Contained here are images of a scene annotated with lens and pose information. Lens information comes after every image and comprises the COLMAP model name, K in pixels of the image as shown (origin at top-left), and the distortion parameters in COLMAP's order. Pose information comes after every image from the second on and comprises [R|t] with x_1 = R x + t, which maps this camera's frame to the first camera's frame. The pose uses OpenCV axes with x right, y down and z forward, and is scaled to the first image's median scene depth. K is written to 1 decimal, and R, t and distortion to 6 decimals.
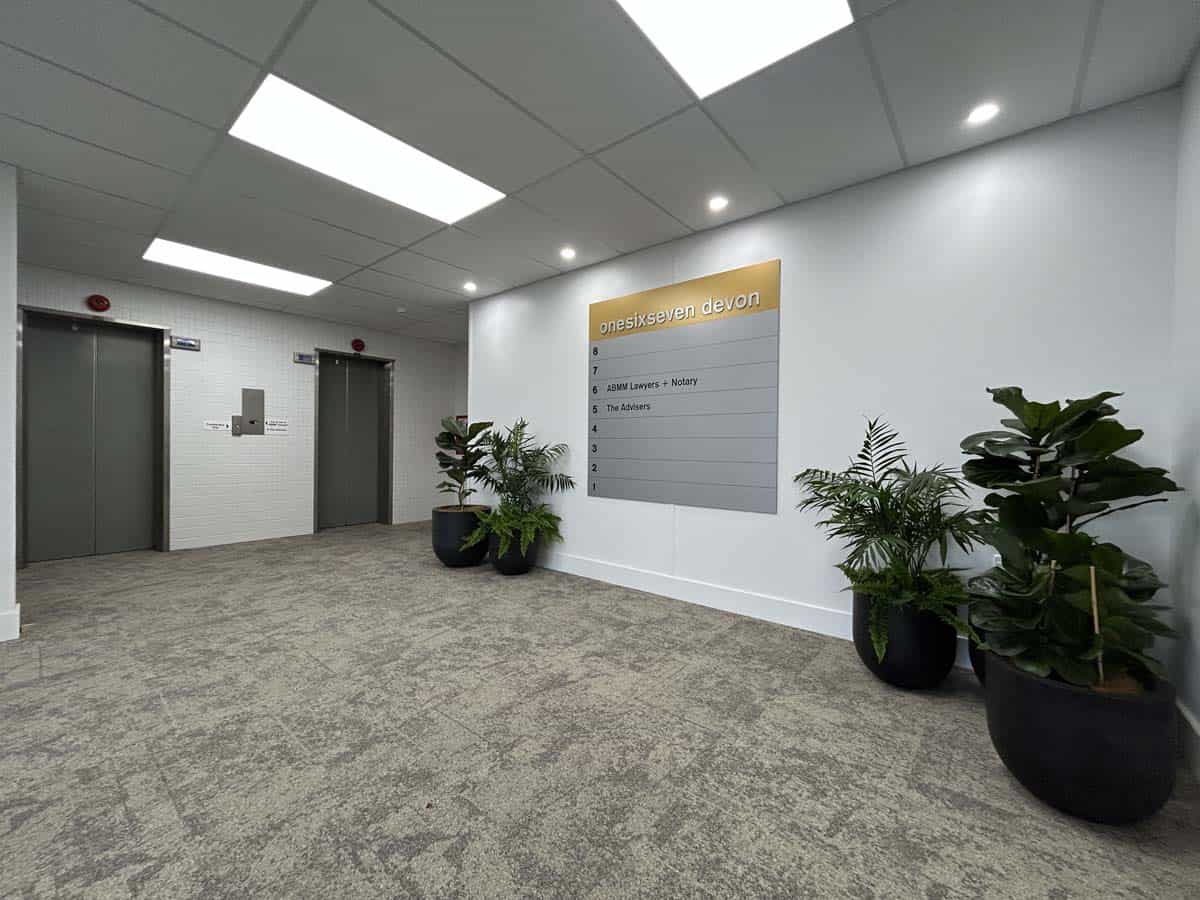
lens RADIAL K [[475.6, 0, 600.0], [0, 475.6, 450.0], [0, 0, 1]] dist [-0.002239, -0.000135]
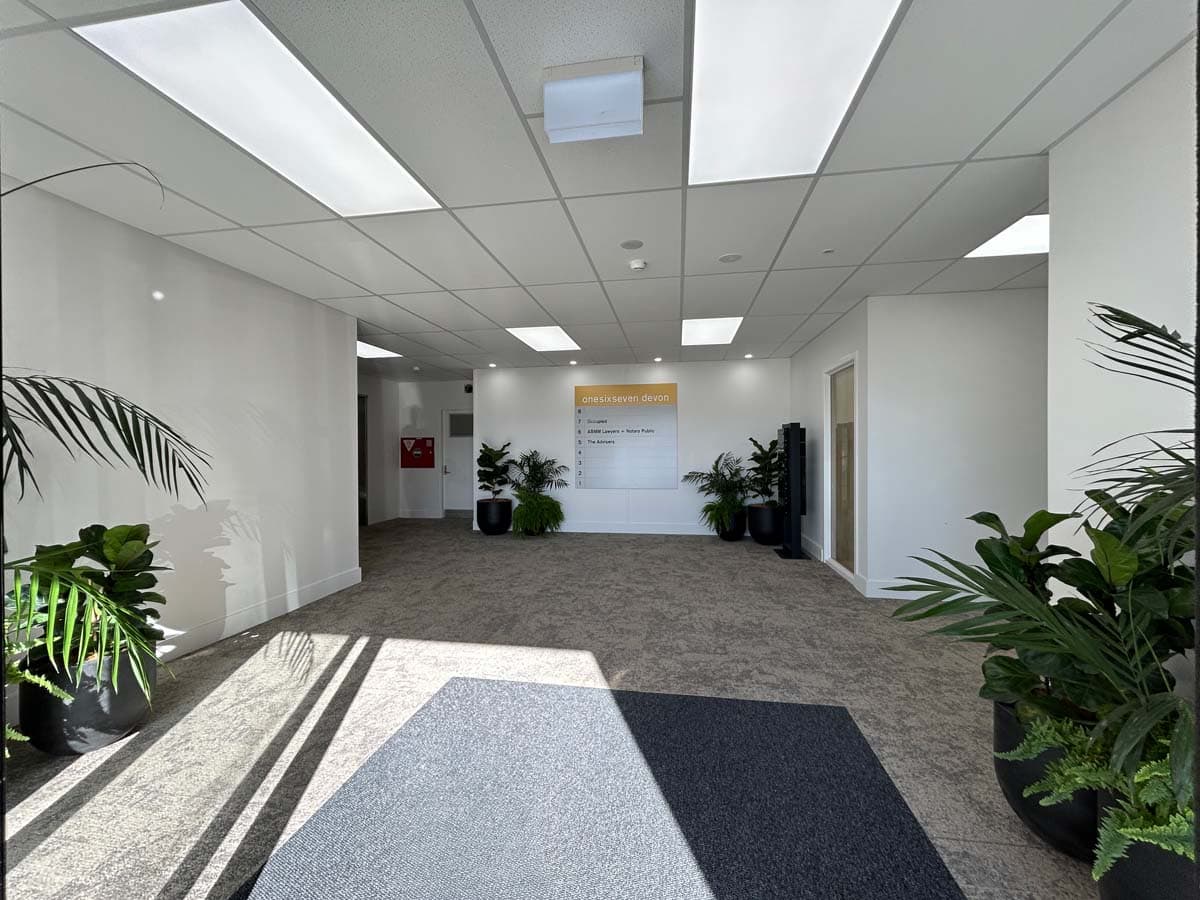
lens RADIAL K [[475.6, 0, 600.0], [0, 475.6, 450.0], [0, 0, 1]] dist [-0.002239, -0.000135]
pose [[0.865512, -0.011358, 0.500760, -0.882167], [0.009198, 0.999935, 0.006782, -0.066395], [-0.500804, -0.001264, 0.865560, -0.665729]]
